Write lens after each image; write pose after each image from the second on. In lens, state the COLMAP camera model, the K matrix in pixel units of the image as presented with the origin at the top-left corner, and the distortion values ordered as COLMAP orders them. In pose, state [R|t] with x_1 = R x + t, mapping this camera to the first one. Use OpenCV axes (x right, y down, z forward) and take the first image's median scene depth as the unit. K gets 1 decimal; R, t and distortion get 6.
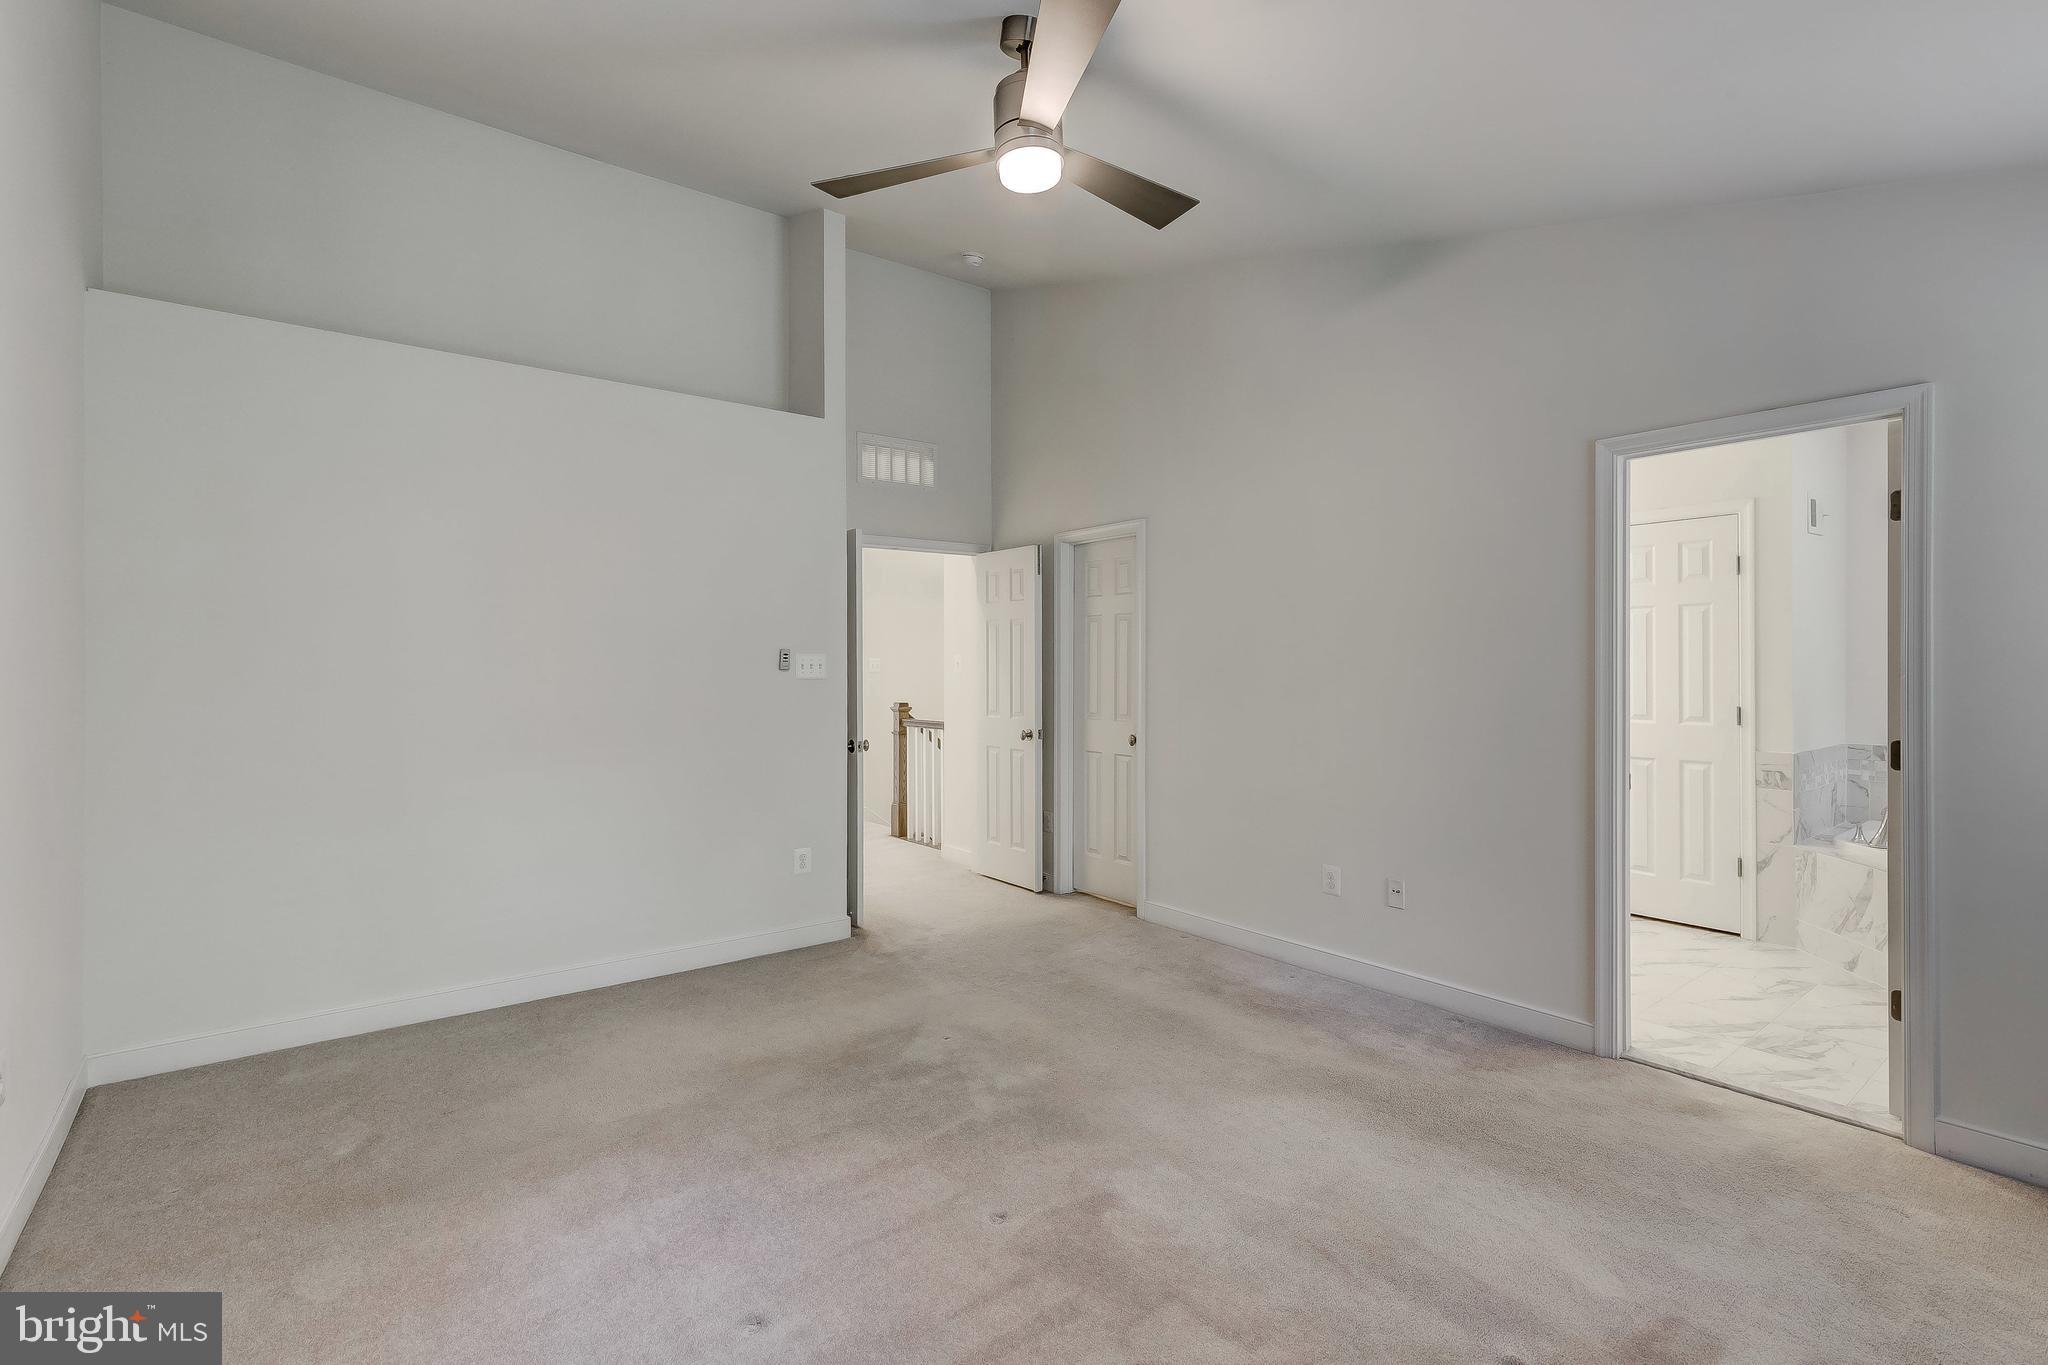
lens RADIAL K [[917.8, 0, 1020.8], [0, 917.8, 667.8], [0, 0, 1]] dist [0.001813, -0.001349]
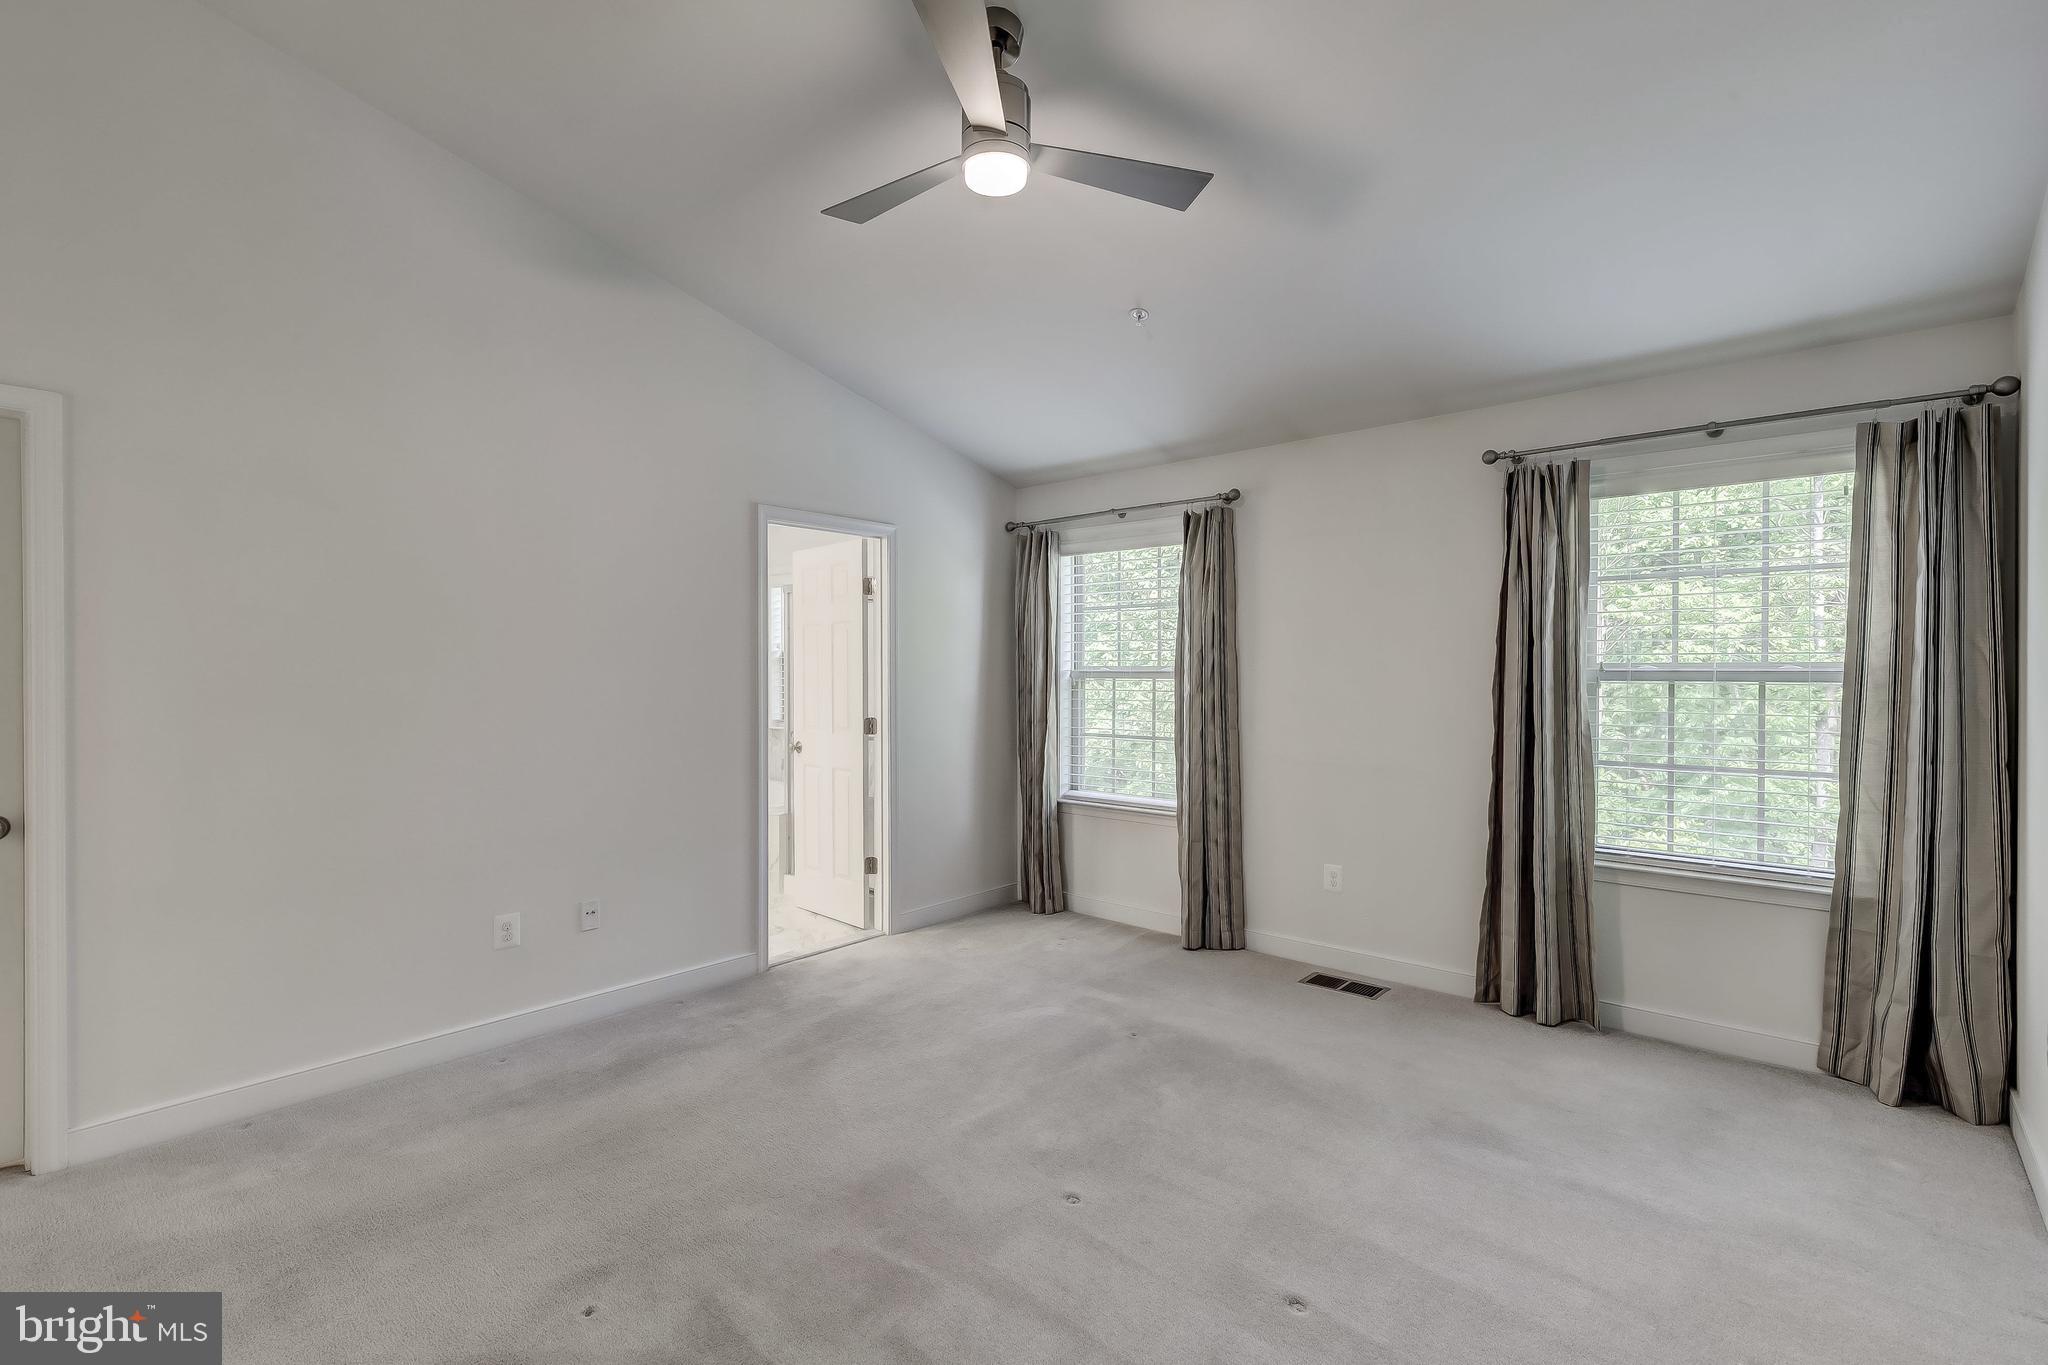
lens RADIAL K [[917.8, 0, 1021.3], [0, 917.8, 686.4], [0, 0, 1]] dist [0.001813, -0.001349]
pose [[-0.177788, 0.001419, 0.984068, -0.720519], [0.013929, 0.999902, 0.001074, 0.016639], [-0.983970, 0.013898, -0.177790, 0.860189]]
